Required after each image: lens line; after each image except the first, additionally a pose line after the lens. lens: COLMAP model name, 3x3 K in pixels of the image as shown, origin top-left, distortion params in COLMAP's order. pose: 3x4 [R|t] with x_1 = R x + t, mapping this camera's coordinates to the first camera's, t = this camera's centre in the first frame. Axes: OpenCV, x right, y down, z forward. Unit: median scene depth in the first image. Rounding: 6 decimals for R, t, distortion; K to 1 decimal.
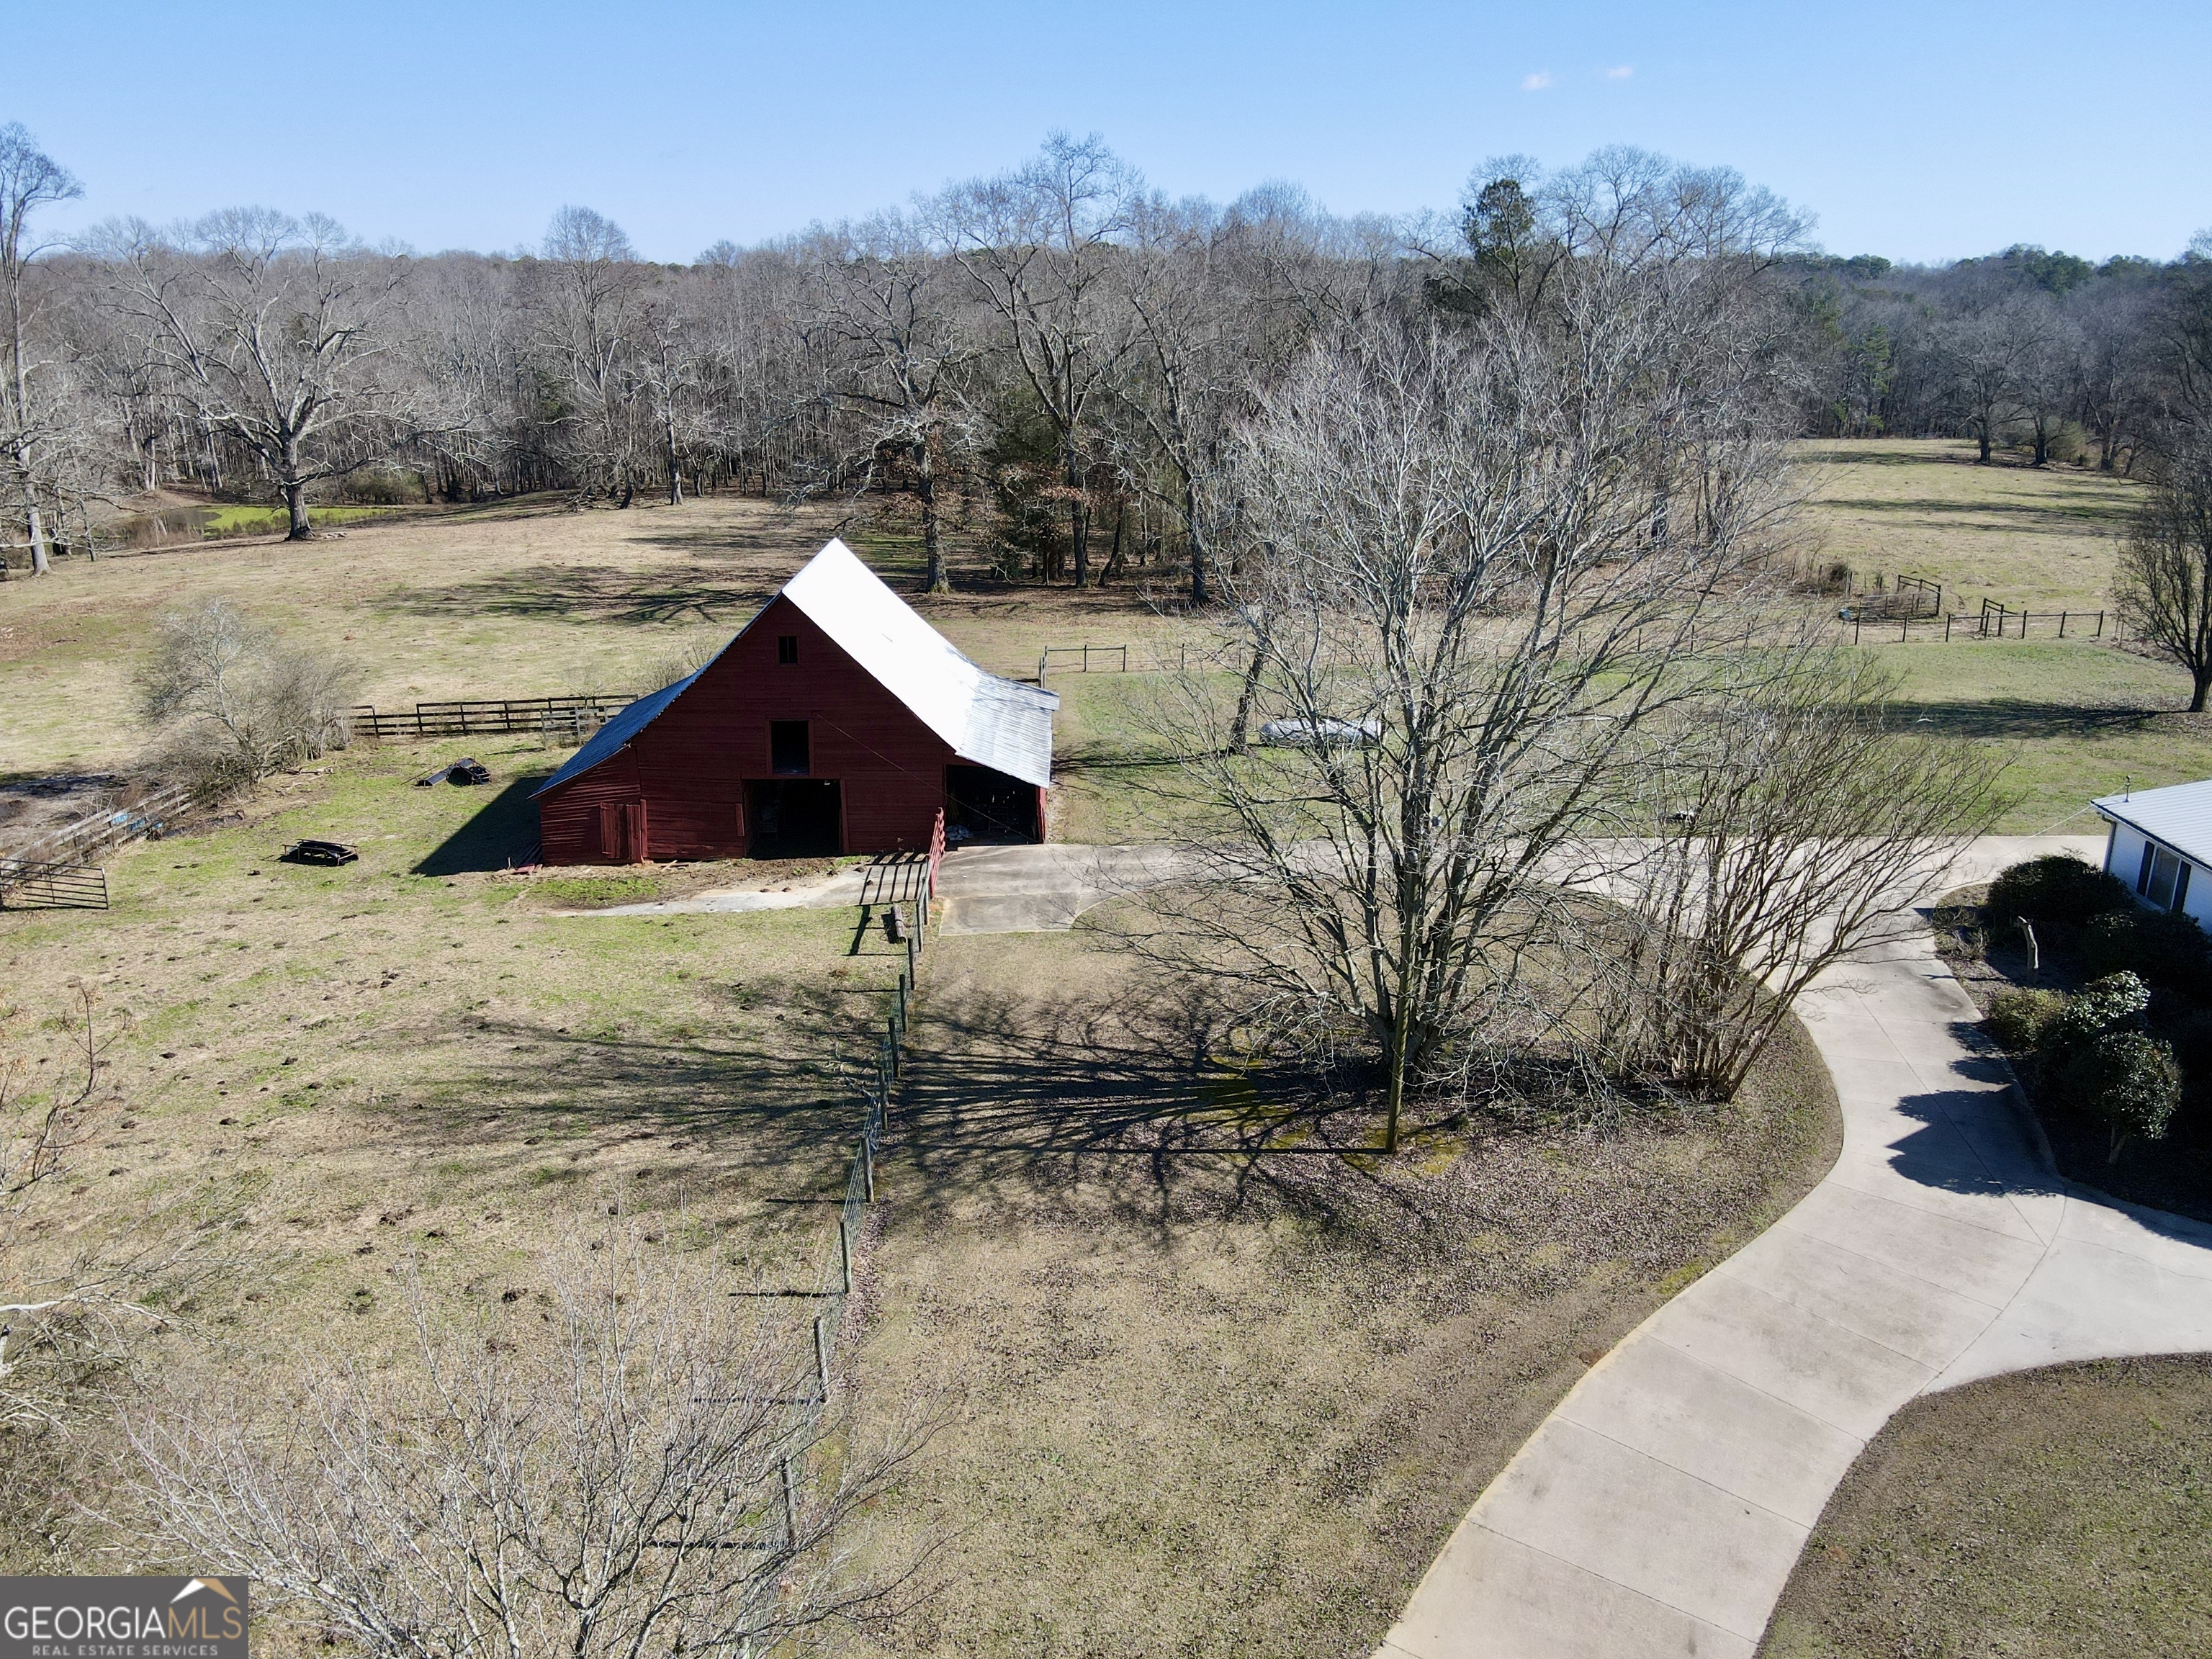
lens RADIAL K [[1614.2, 0, 1111.8], [0, 1614.2, 830.0], [0, 0, 1]] dist [0.011685, 0.009635]
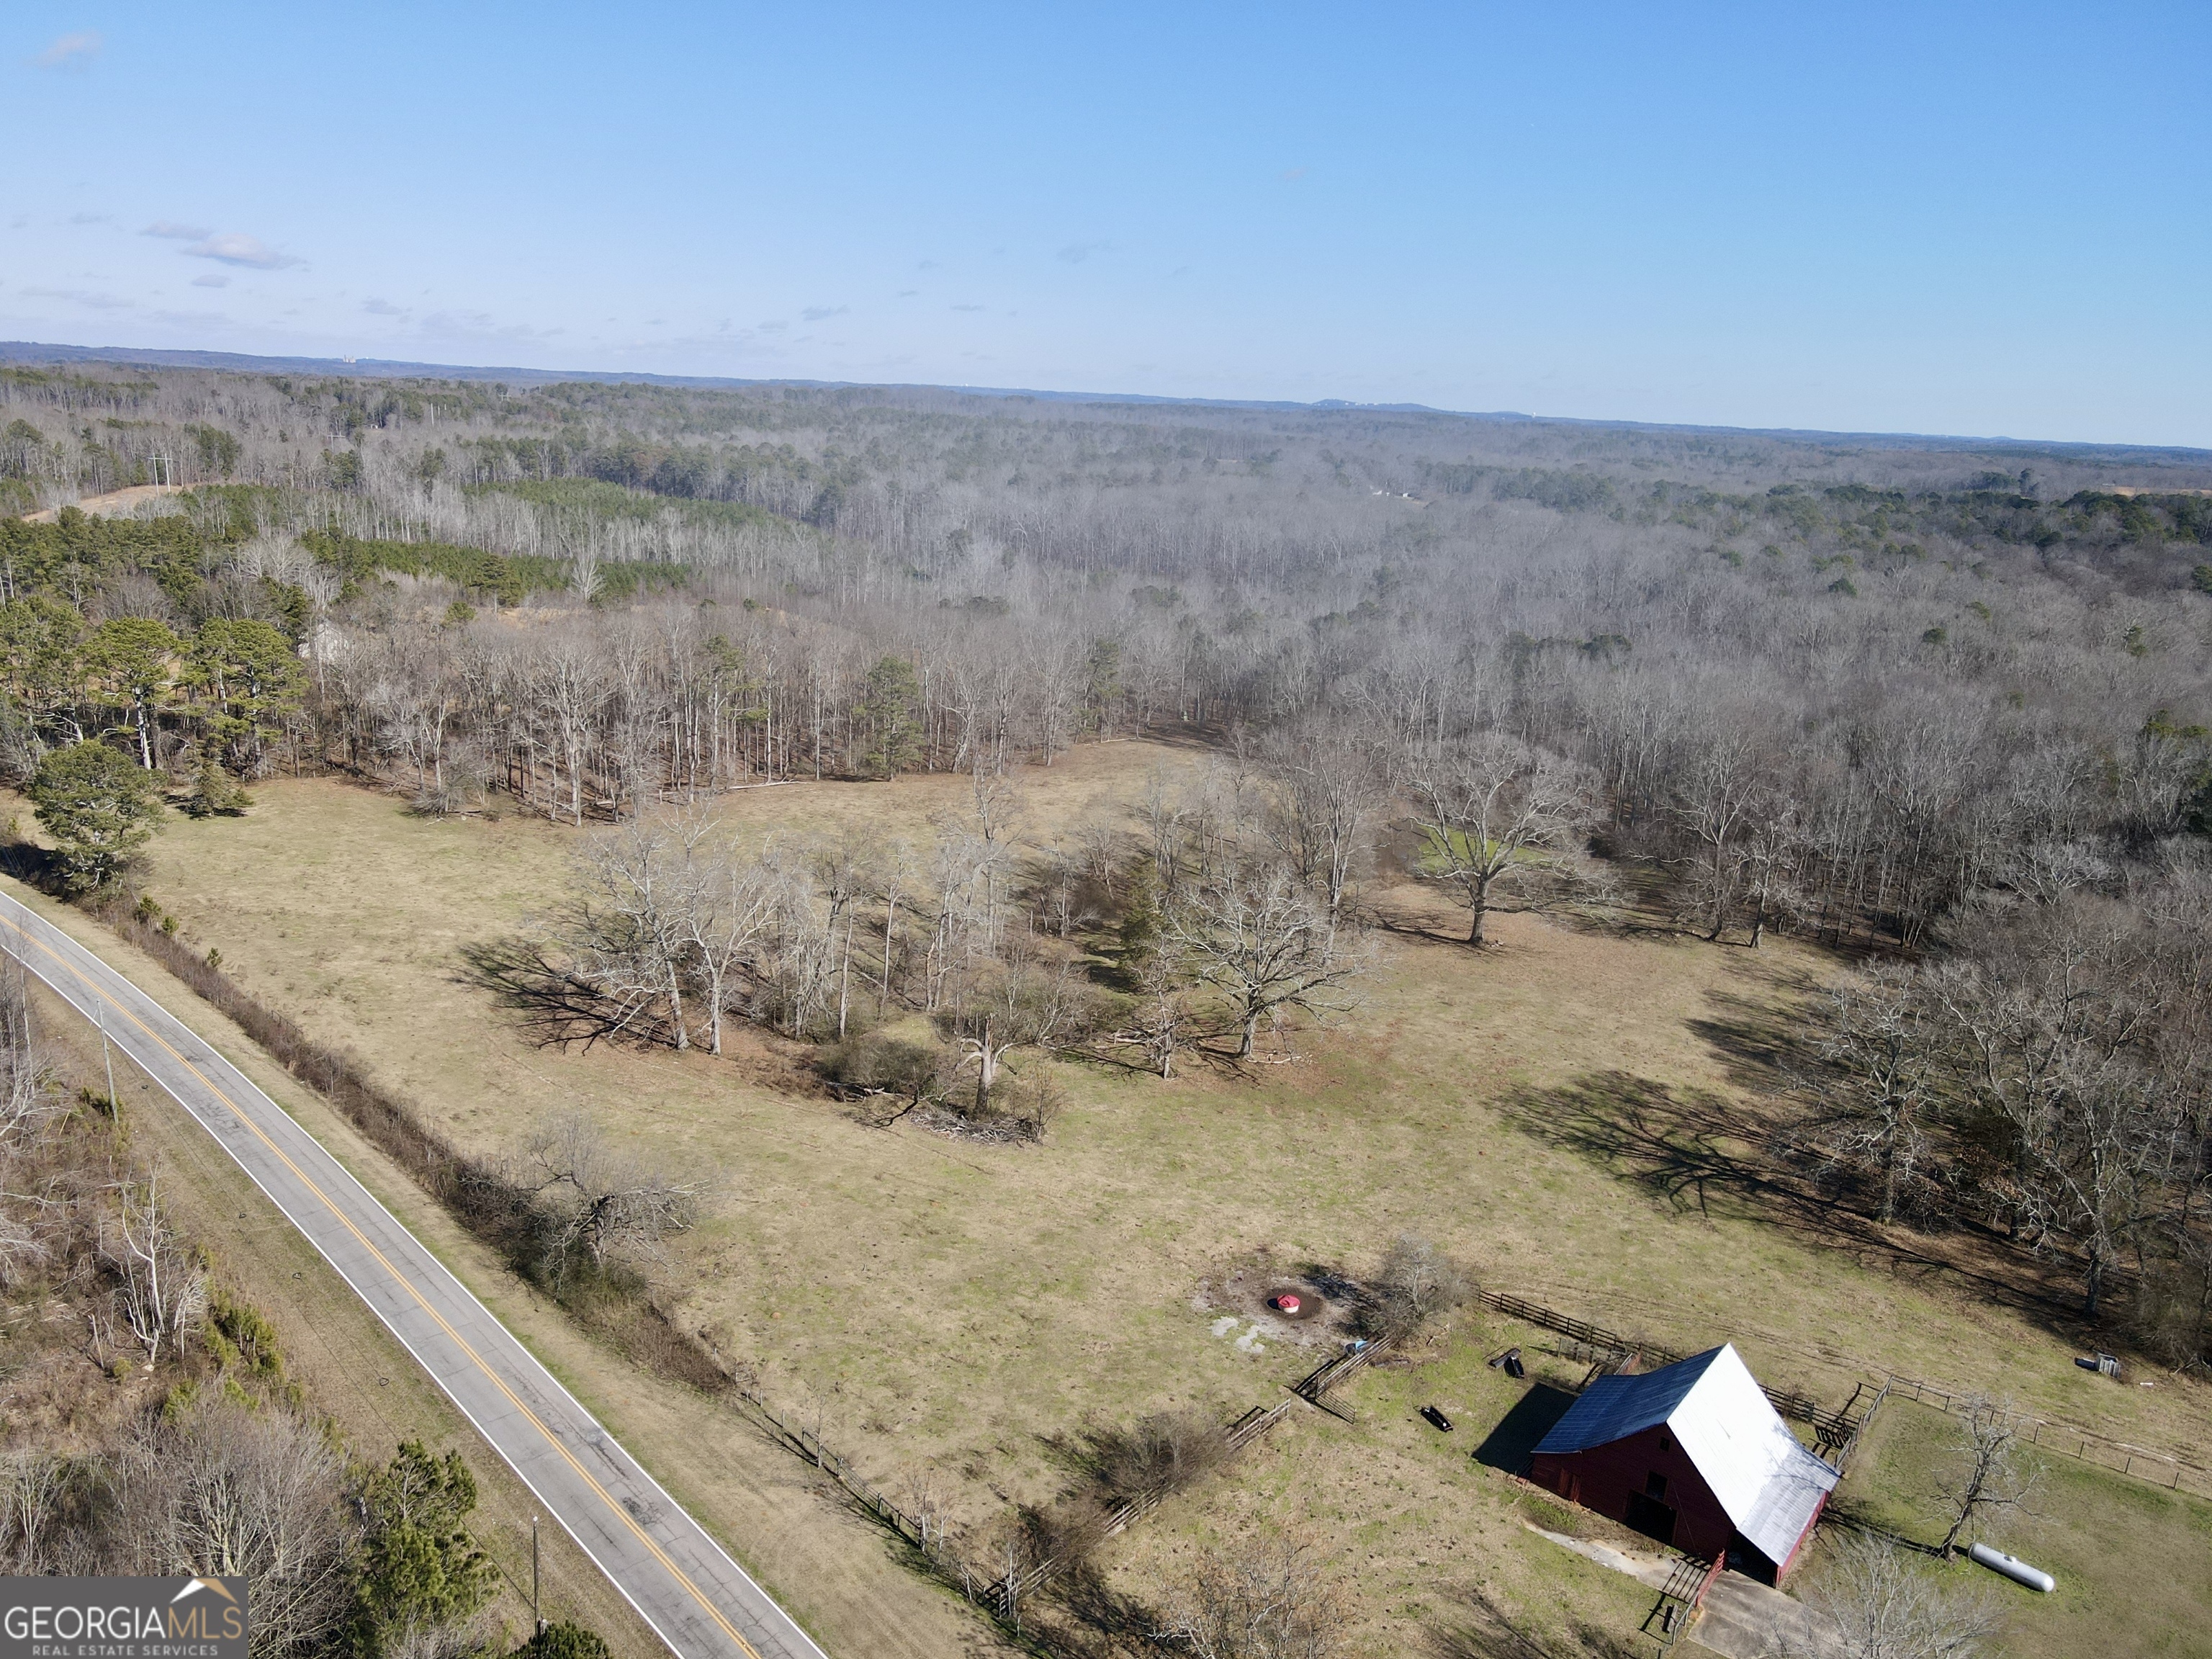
lens RADIAL K [[1614.2, 0, 1101.5], [0, 1614.2, 840.0], [0, 0, 1]] dist [0.011685, 0.009635]
pose [[0.763852, 0.215744, -0.608264, 0.330625], [-0.251498, 0.967472, 0.027323, -0.711327], [0.594373, 0.132106, 0.793265, -1.134850]]
